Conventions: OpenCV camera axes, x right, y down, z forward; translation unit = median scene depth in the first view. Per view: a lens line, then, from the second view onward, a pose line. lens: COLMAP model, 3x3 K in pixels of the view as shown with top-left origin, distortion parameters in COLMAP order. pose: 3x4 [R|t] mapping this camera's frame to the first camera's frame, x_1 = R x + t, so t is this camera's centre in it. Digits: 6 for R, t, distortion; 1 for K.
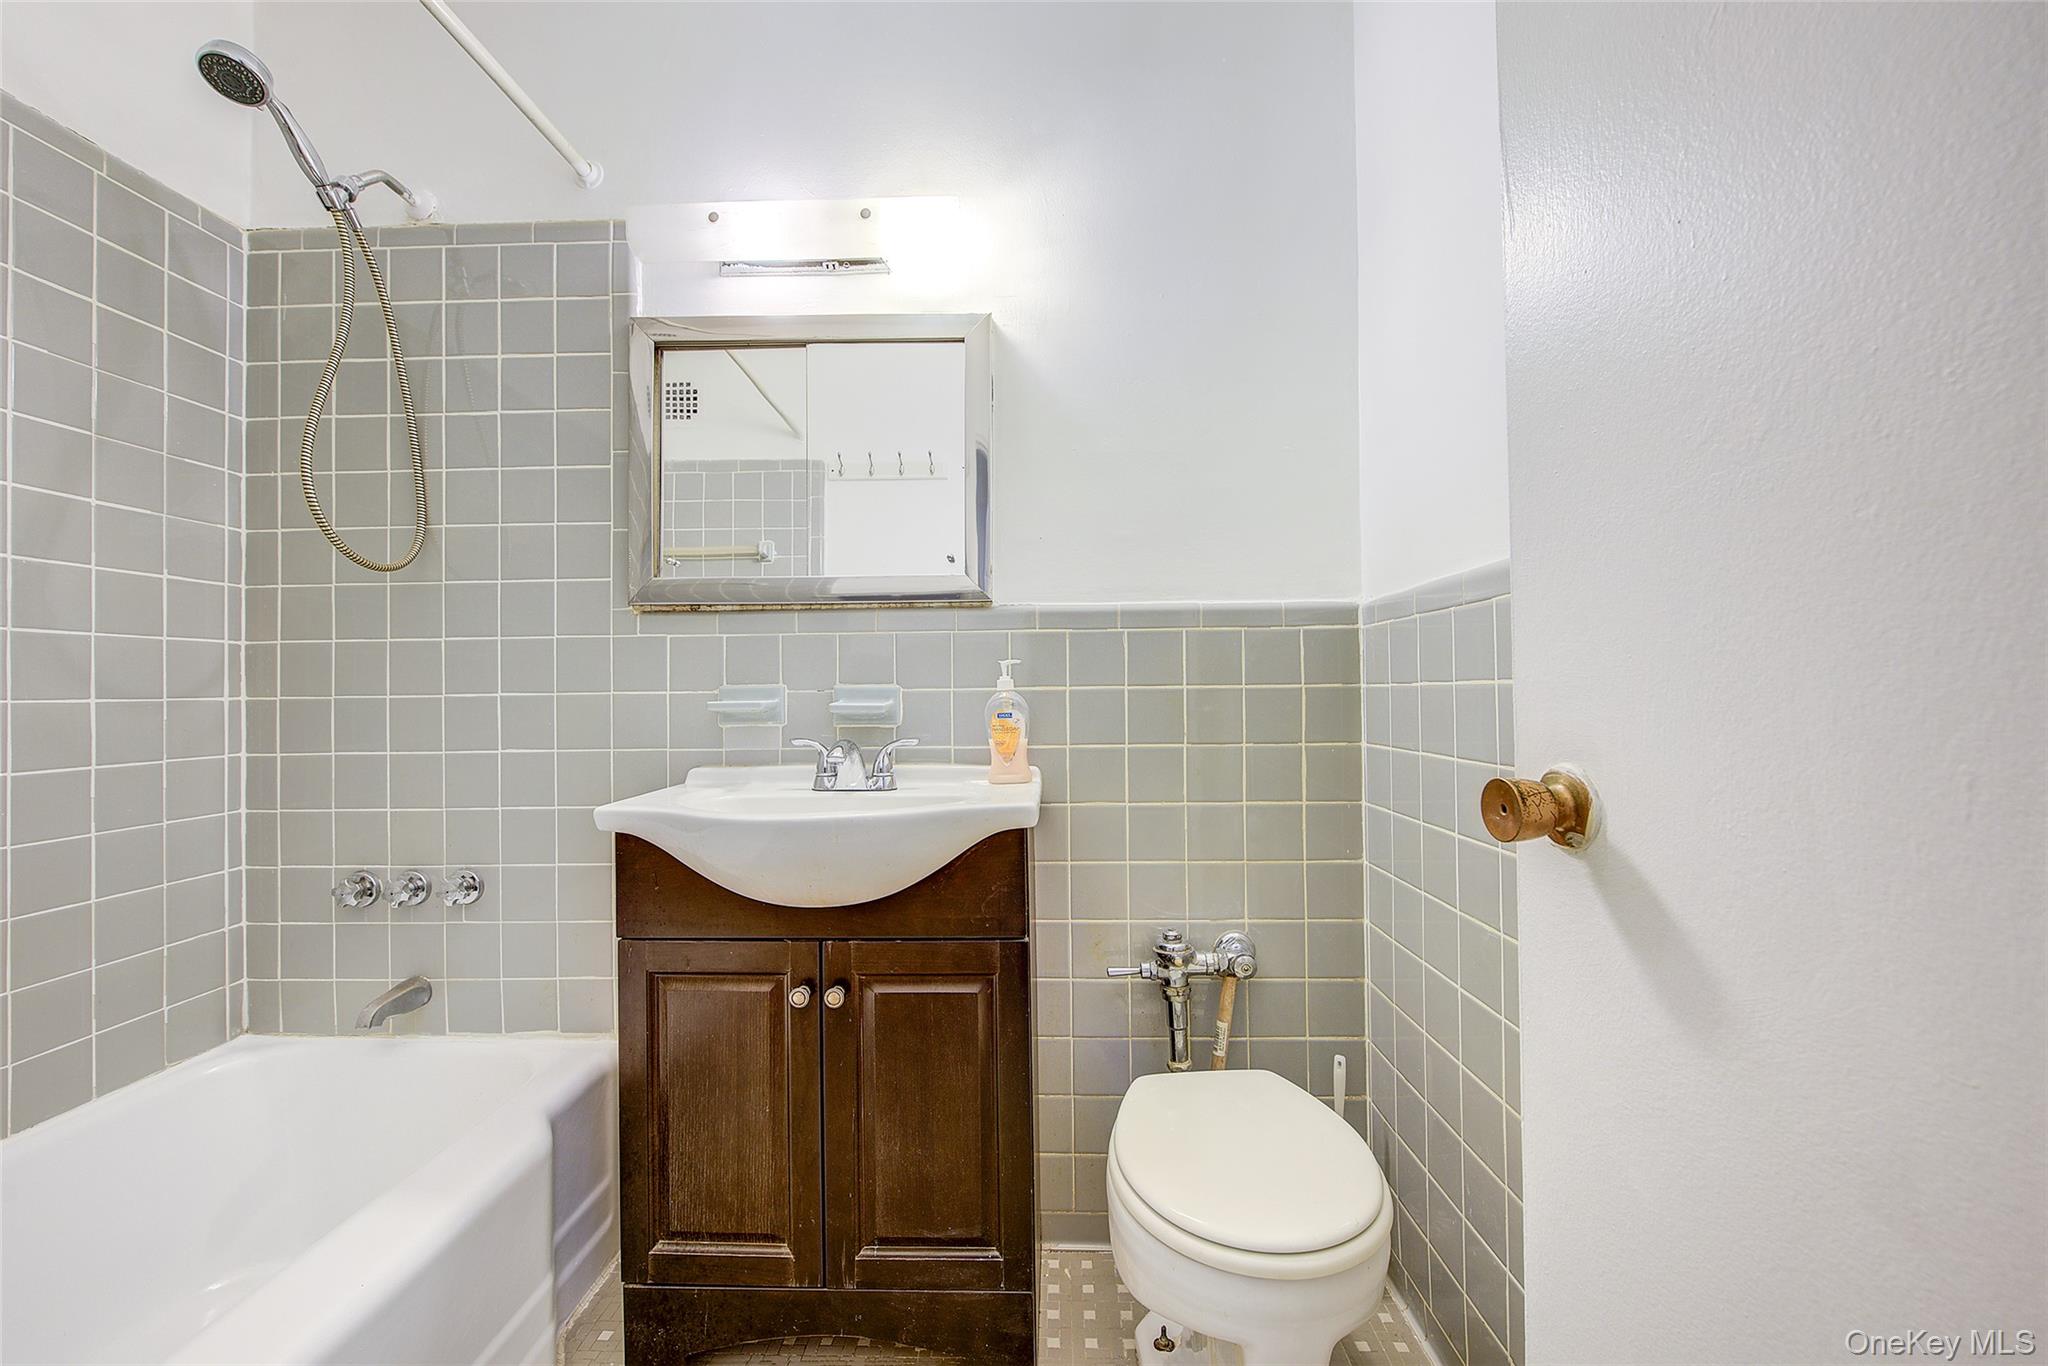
lens RADIAL K [[812.1, 0, 1018.8], [0, 812.1, 678.4], [0, 0, 1]] dist [-0.009618, -0.001054]
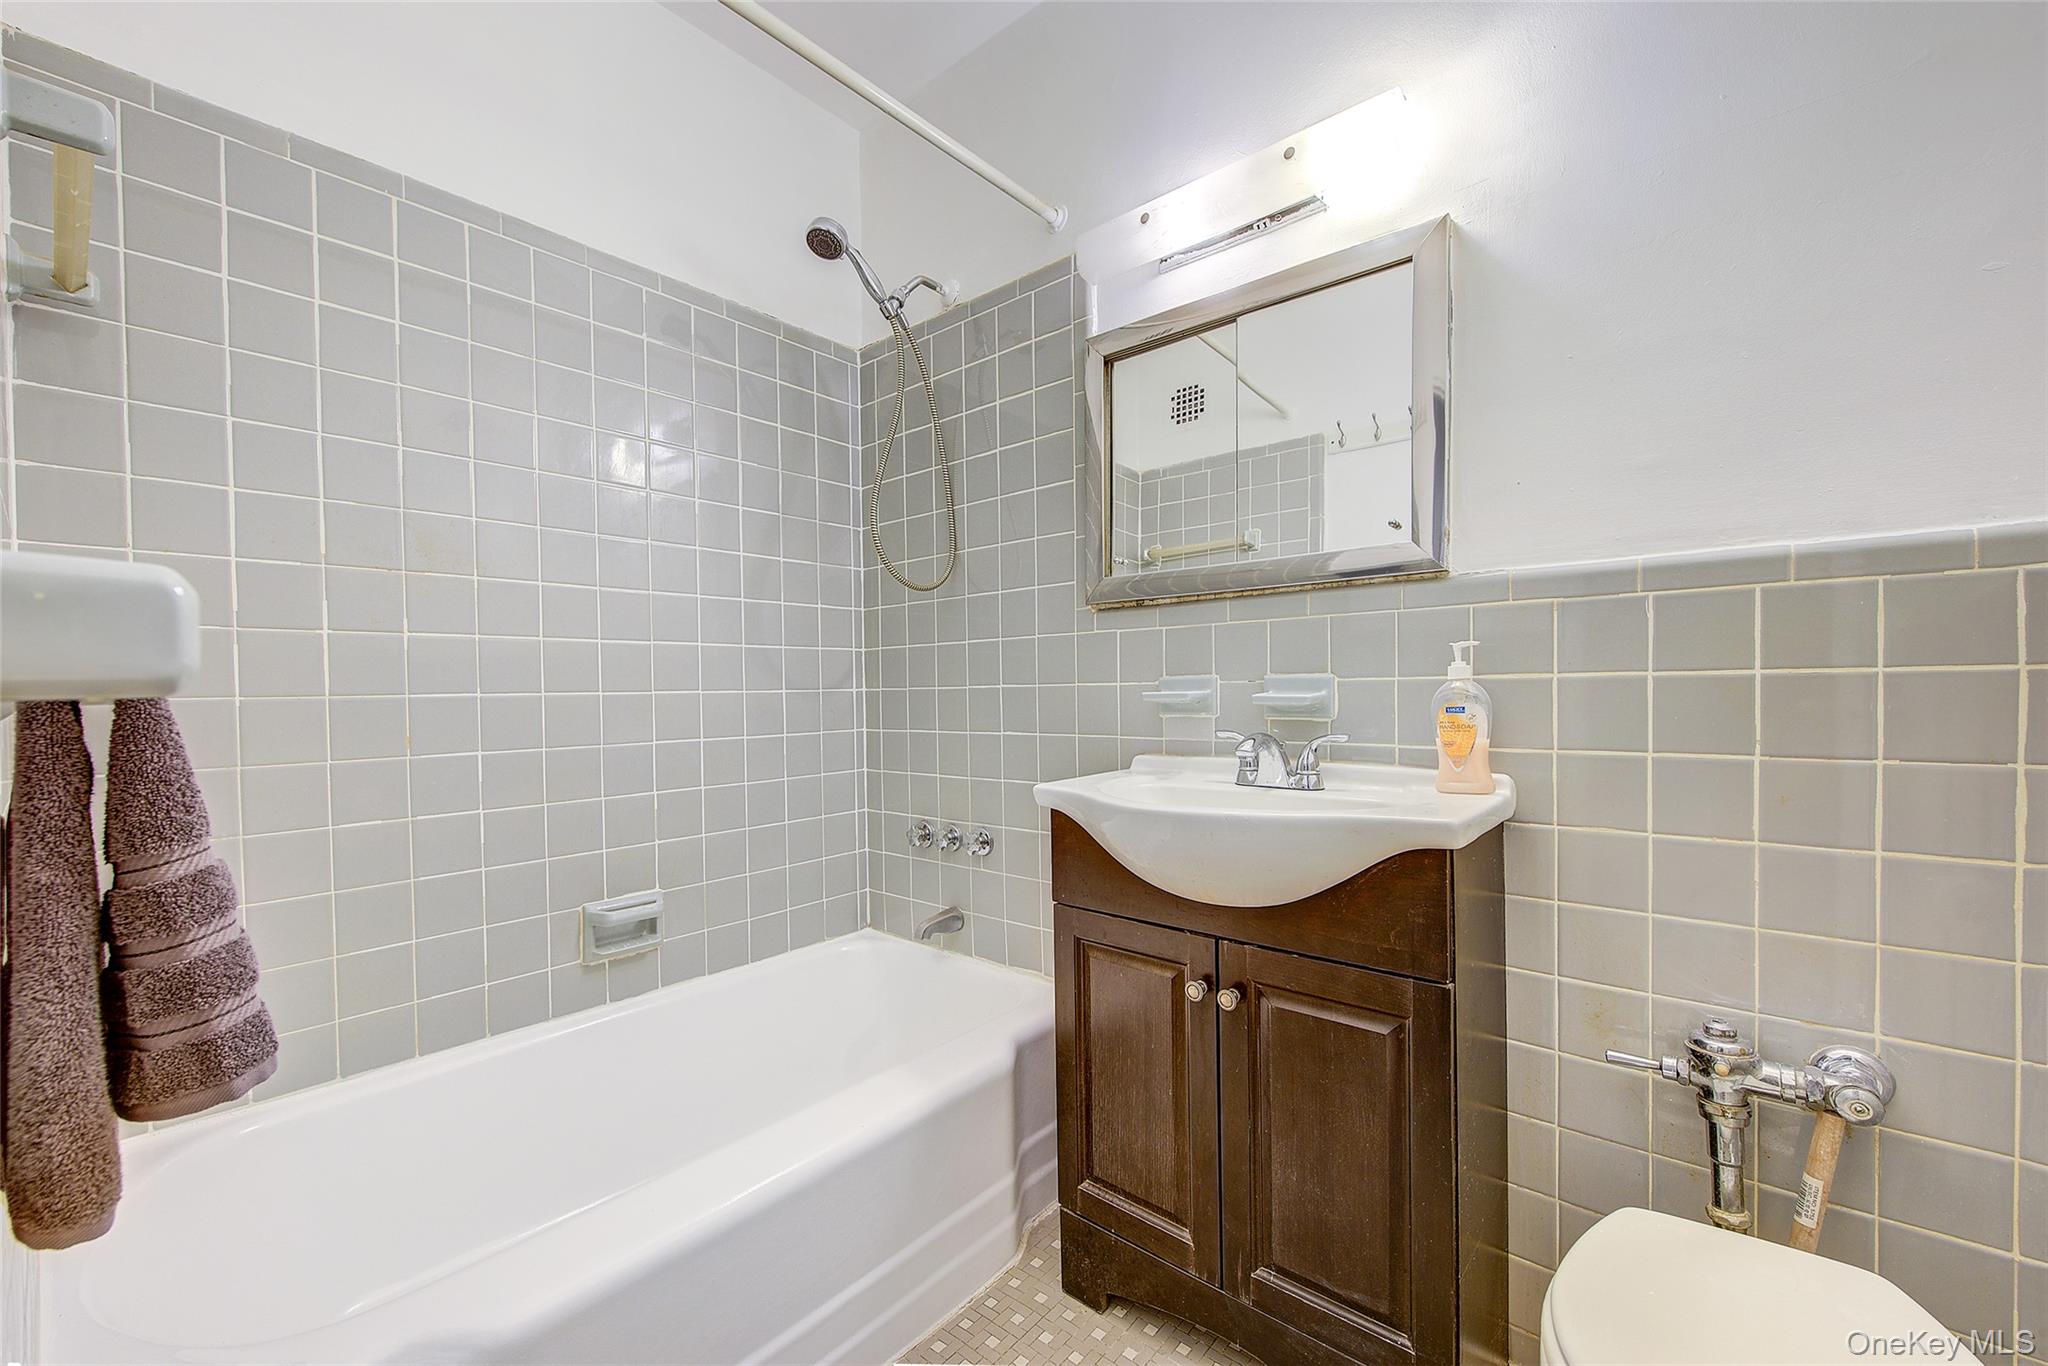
lens RADIAL K [[812.1, 0, 1023.5], [0, 812.1, 697.1], [0, 0, 1]] dist [-0.009618, -0.001054]
pose [[0.771524, 0.005458, -0.636177, 0.158997], [0.017174, 0.999420, 0.029402, 0.001444], [0.635969, -0.033610, 0.770982, 0.093599]]
